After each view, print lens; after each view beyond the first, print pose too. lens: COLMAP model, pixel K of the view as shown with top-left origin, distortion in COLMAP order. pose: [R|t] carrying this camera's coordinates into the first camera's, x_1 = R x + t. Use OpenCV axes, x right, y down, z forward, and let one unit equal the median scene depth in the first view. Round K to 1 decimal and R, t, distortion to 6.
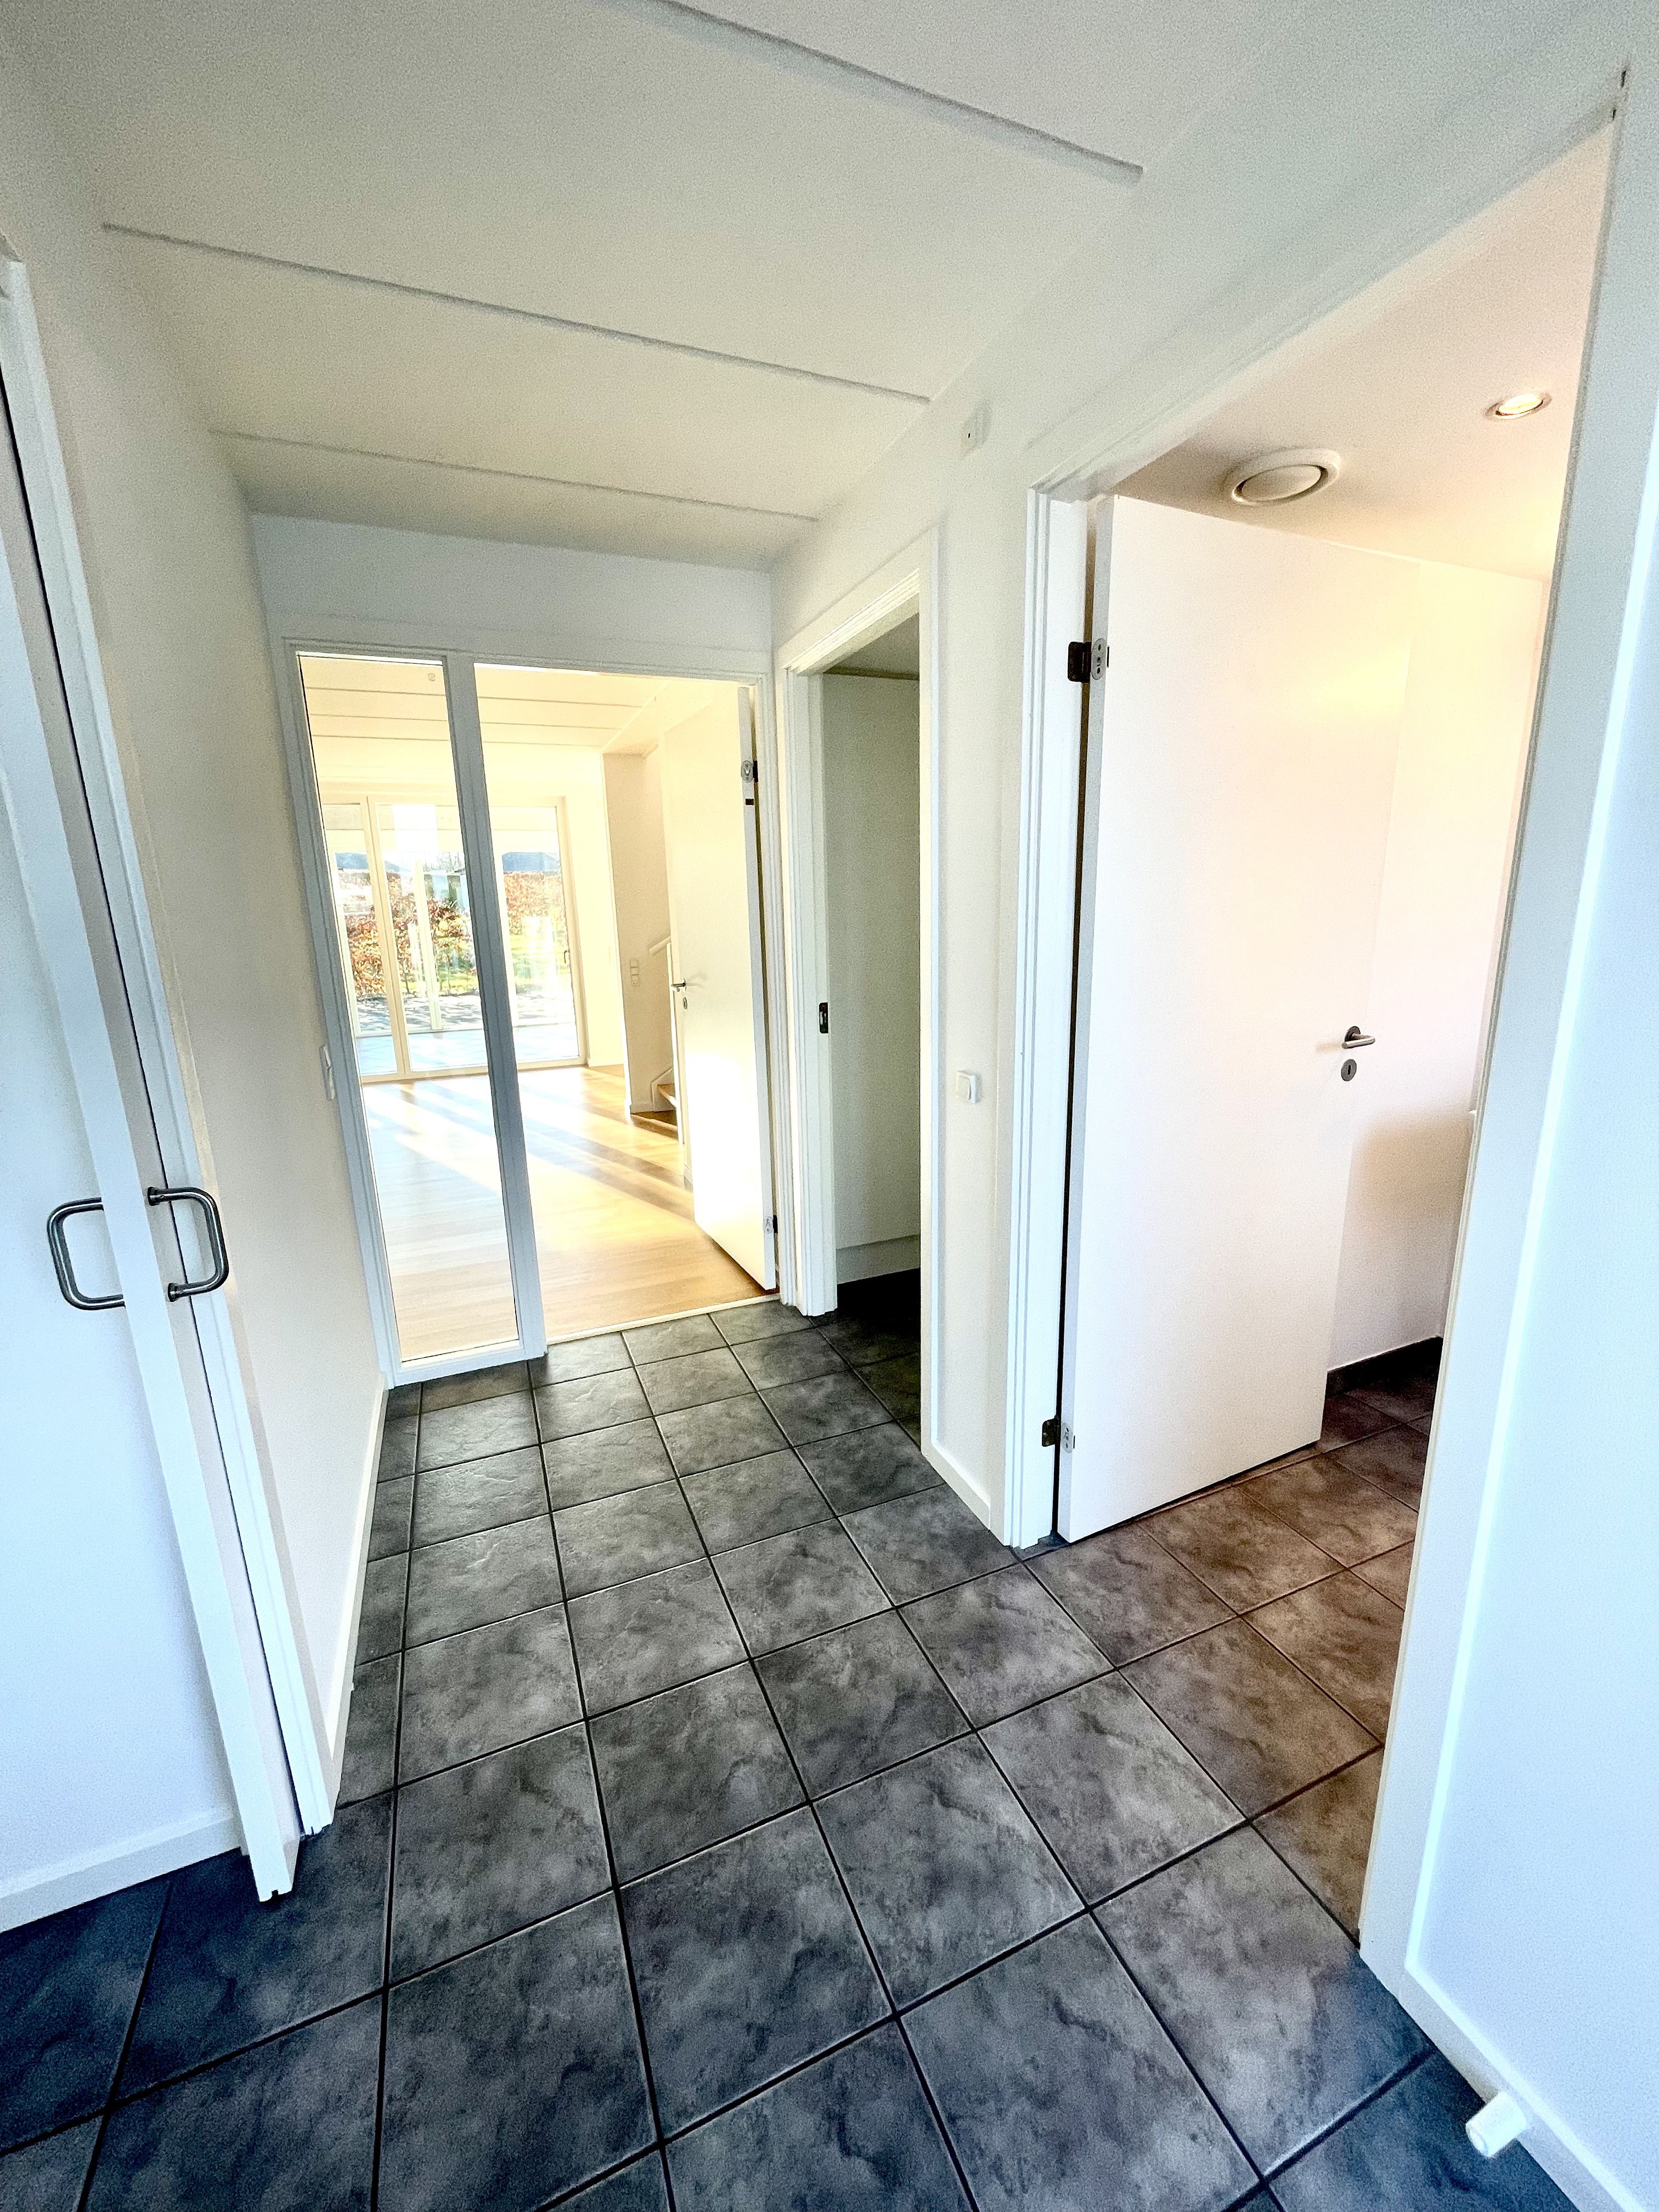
lens RADIAL K [[886.9, 0, 843.2], [0, 886.9, 1115.5], [0, 0, 1]] dist [-0.010910, -0.000309]
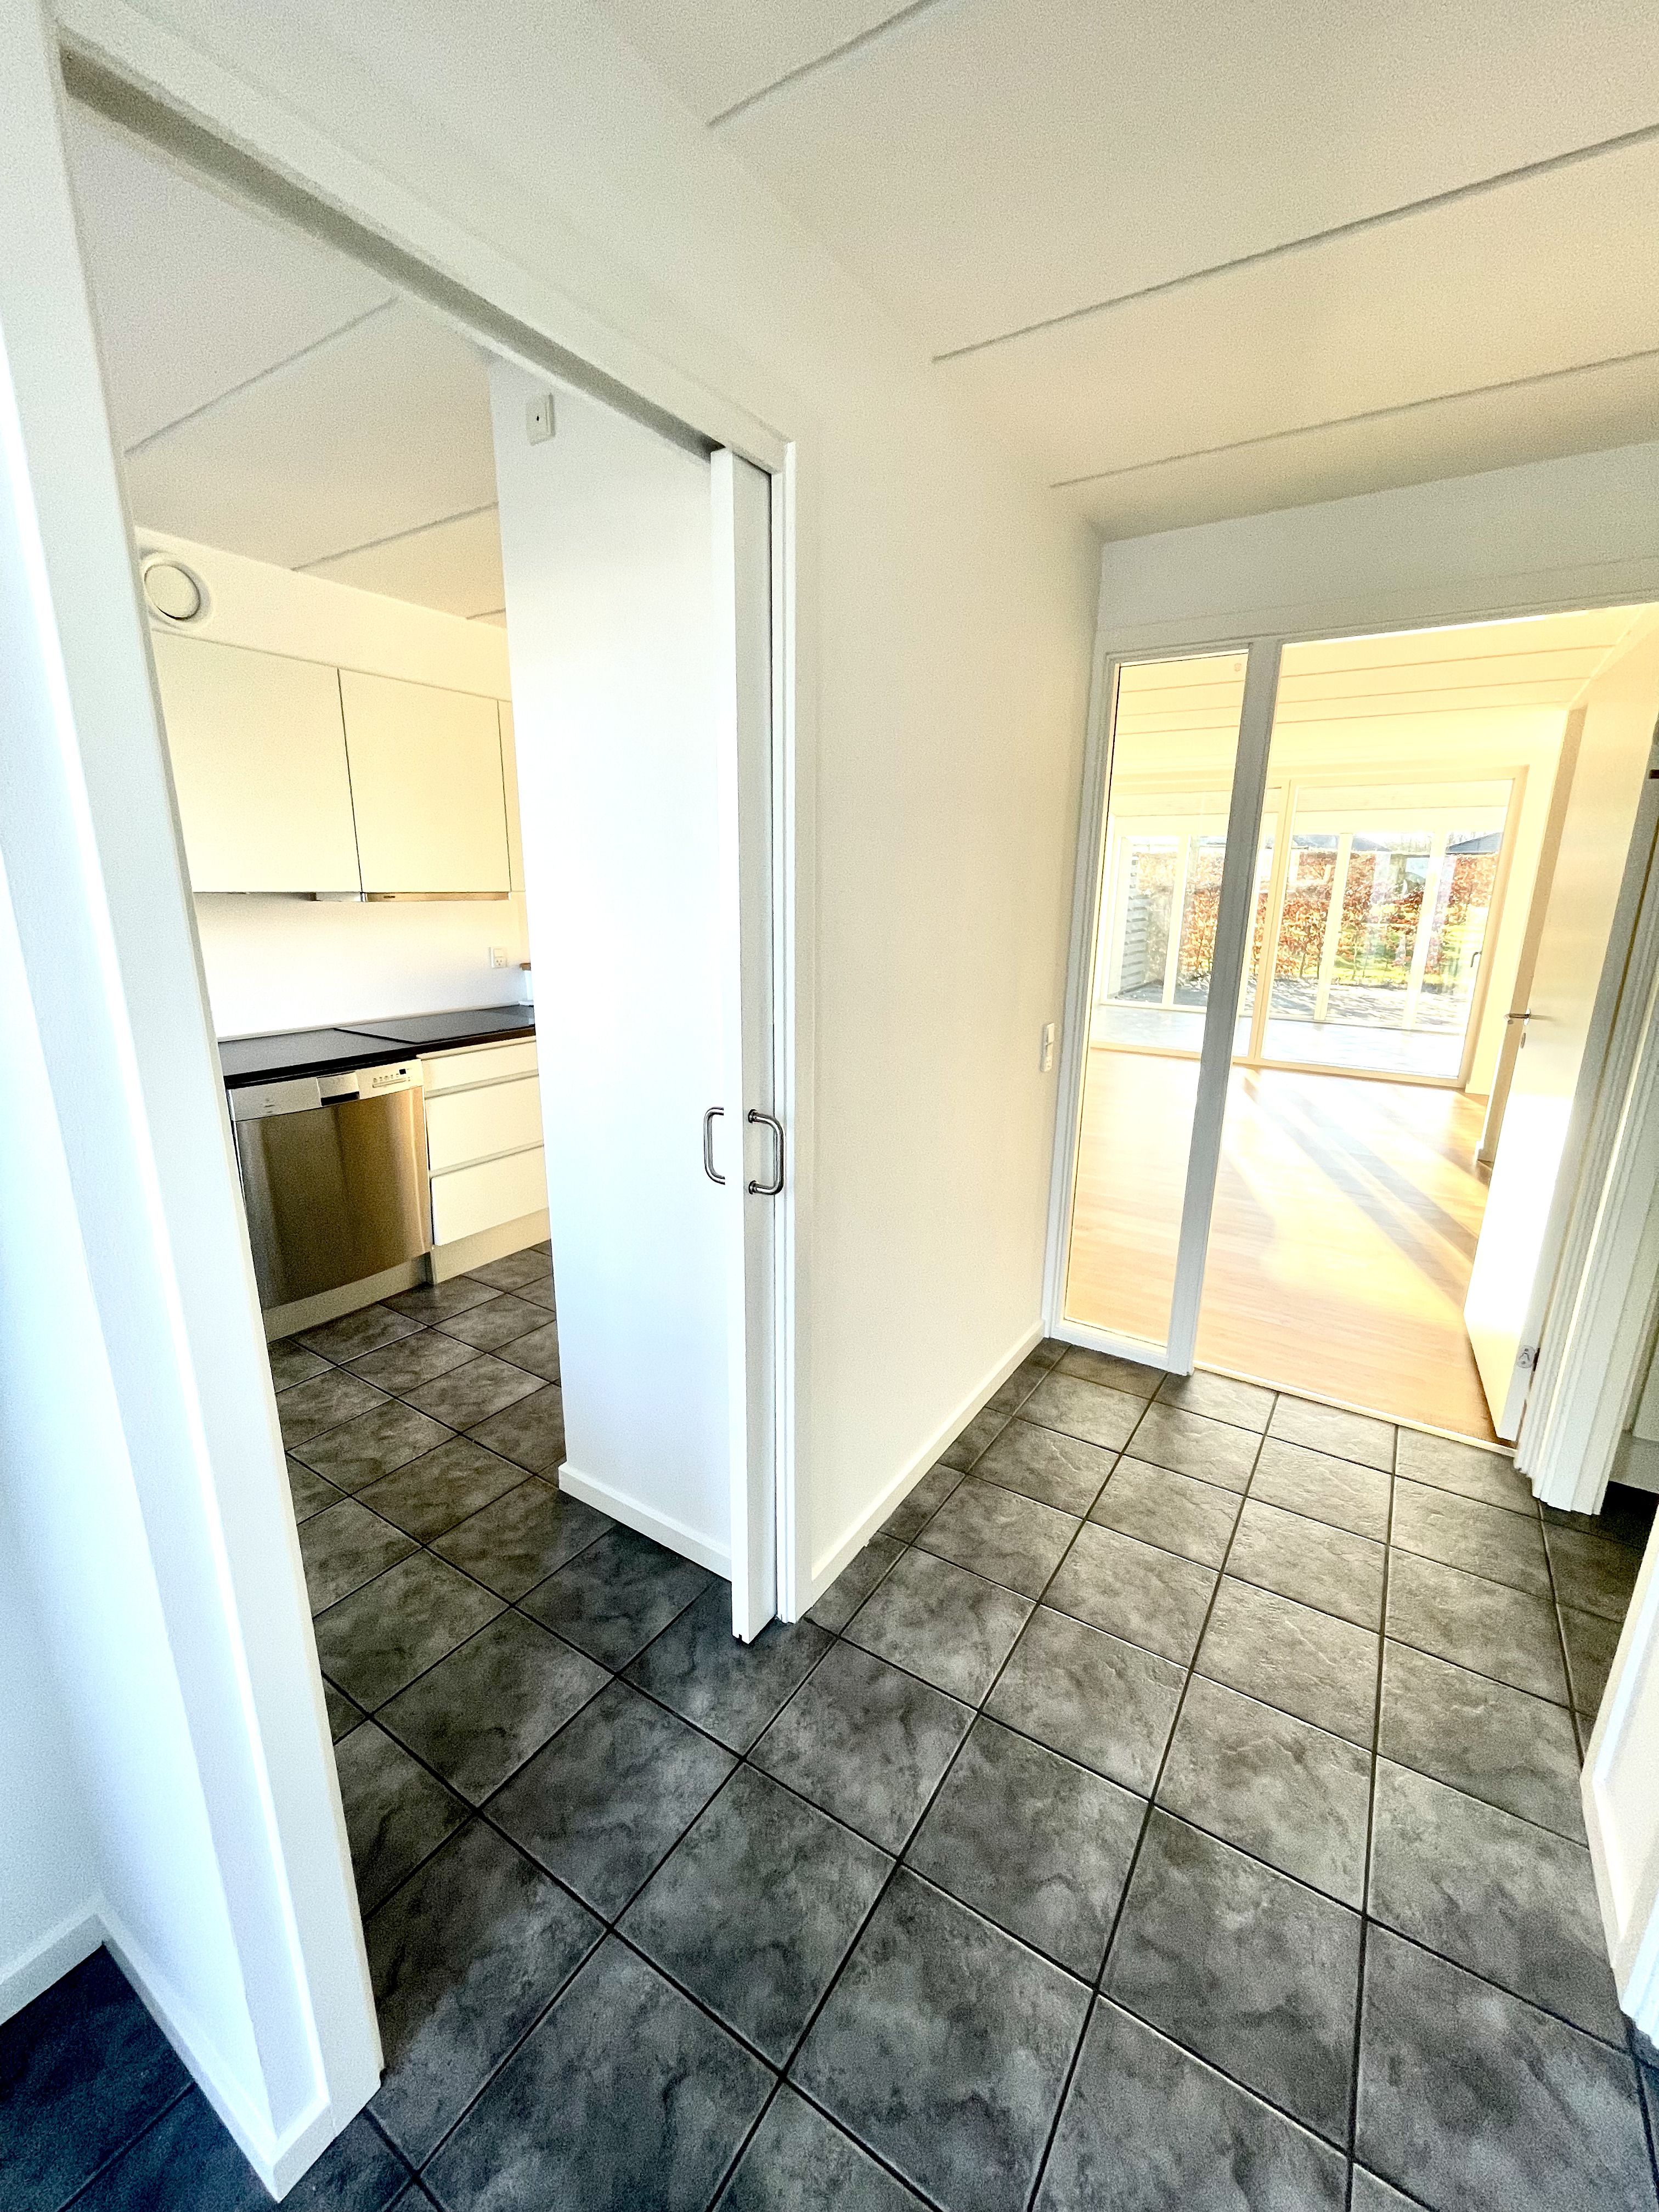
lens RADIAL K [[886.9, 0, 840.7], [0, 886.9, 1113.7], [0, 0, 1]] dist [-0.010910, -0.000309]
pose [[0.553433, 0.237121, -0.798427, 0.254576], [-0.219950, 0.966196, 0.134487, -0.082162], [0.803326, 0.101185, 0.586880, 0.186331]]
